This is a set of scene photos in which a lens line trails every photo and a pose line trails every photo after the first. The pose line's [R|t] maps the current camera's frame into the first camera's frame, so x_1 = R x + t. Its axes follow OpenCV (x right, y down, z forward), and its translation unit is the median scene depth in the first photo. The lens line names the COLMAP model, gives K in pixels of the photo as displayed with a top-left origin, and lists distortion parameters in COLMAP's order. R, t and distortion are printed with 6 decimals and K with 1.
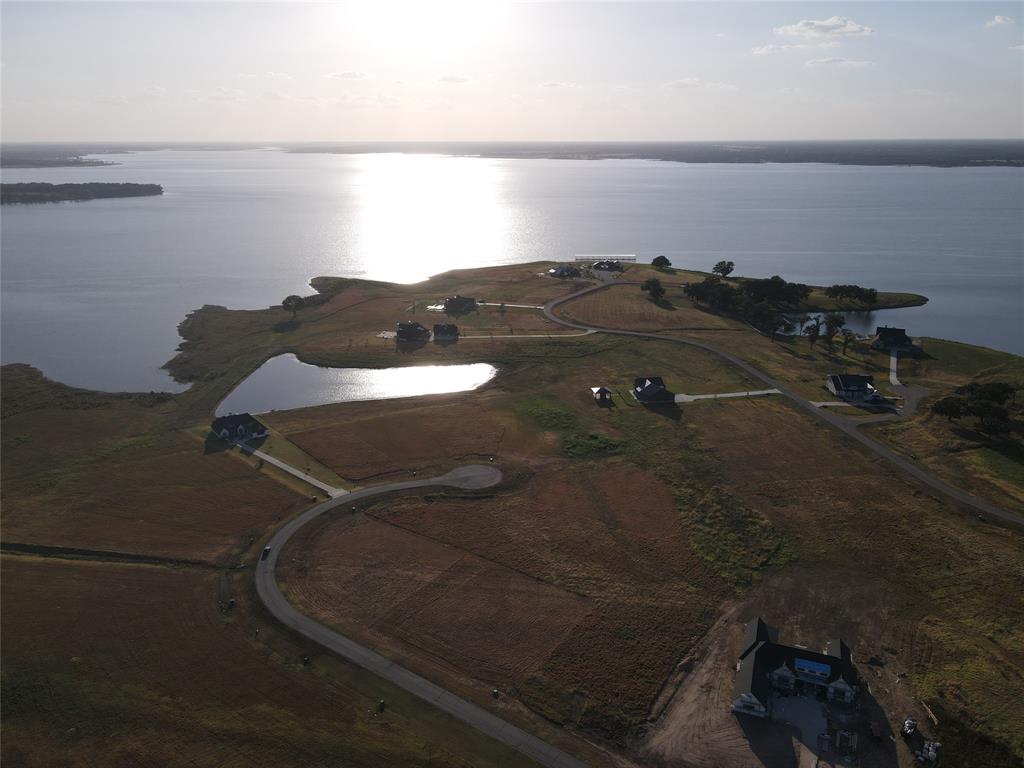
lens RADIAL K [[765.4, 0, 510.3], [0, 765.4, 378.9], [0, 0, 1]] dist [0.007725, 0.010504]
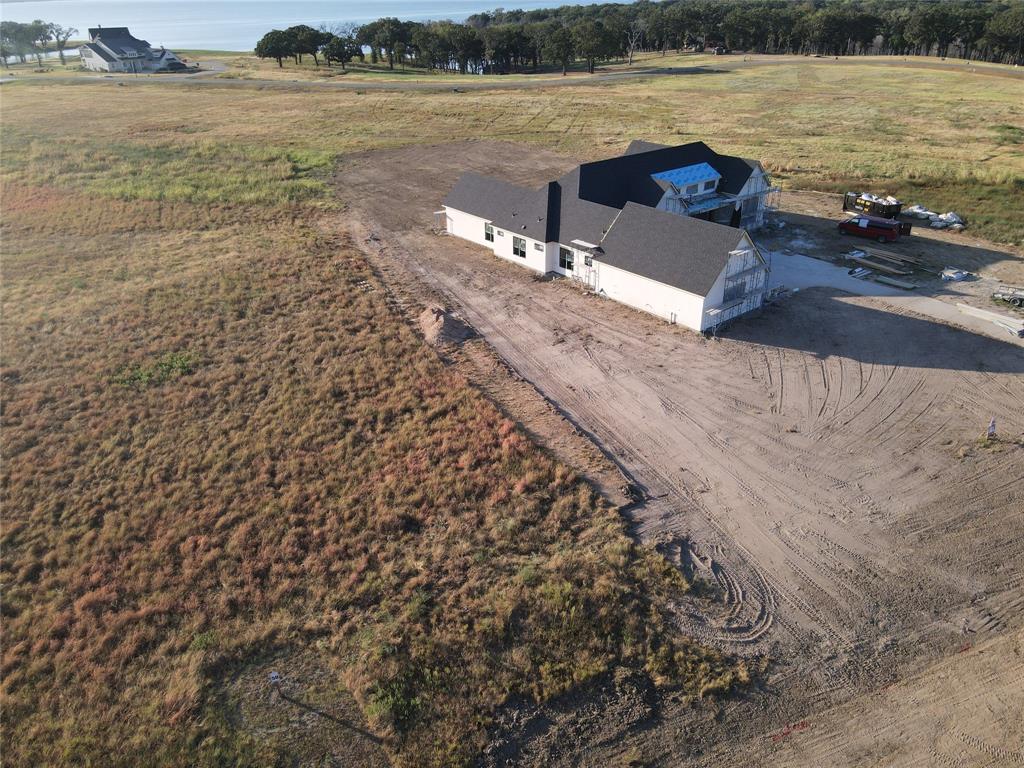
lens RADIAL K [[765.4, 0, 512.8], [0, 765.4, 382.6], [0, 0, 1]] dist [0.007725, 0.010504]
pose [[0.491949, -0.405350, 0.770504, 0.013479], [0.286571, 0.911078, 0.296335, 0.197636], [-0.822109, 0.075022, 0.564366, 0.517296]]
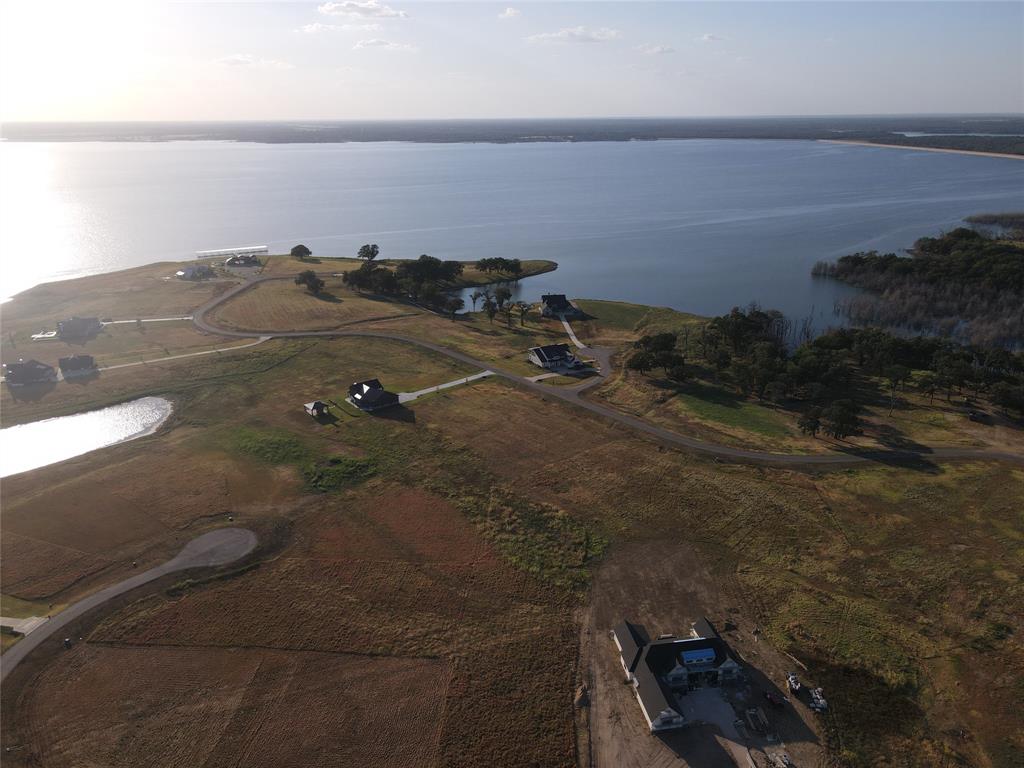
lens RADIAL K [[765.4, 0, 513.6], [0, 765.4, 386.1], [0, 0, 1]] dist [0.007725, 0.010504]
pose [[0.861002, -0.175179, 0.477480, -0.131268], [0.159532, 0.984452, 0.073506, -0.044945], [-0.482933, 0.012884, 0.875562, 0.148895]]
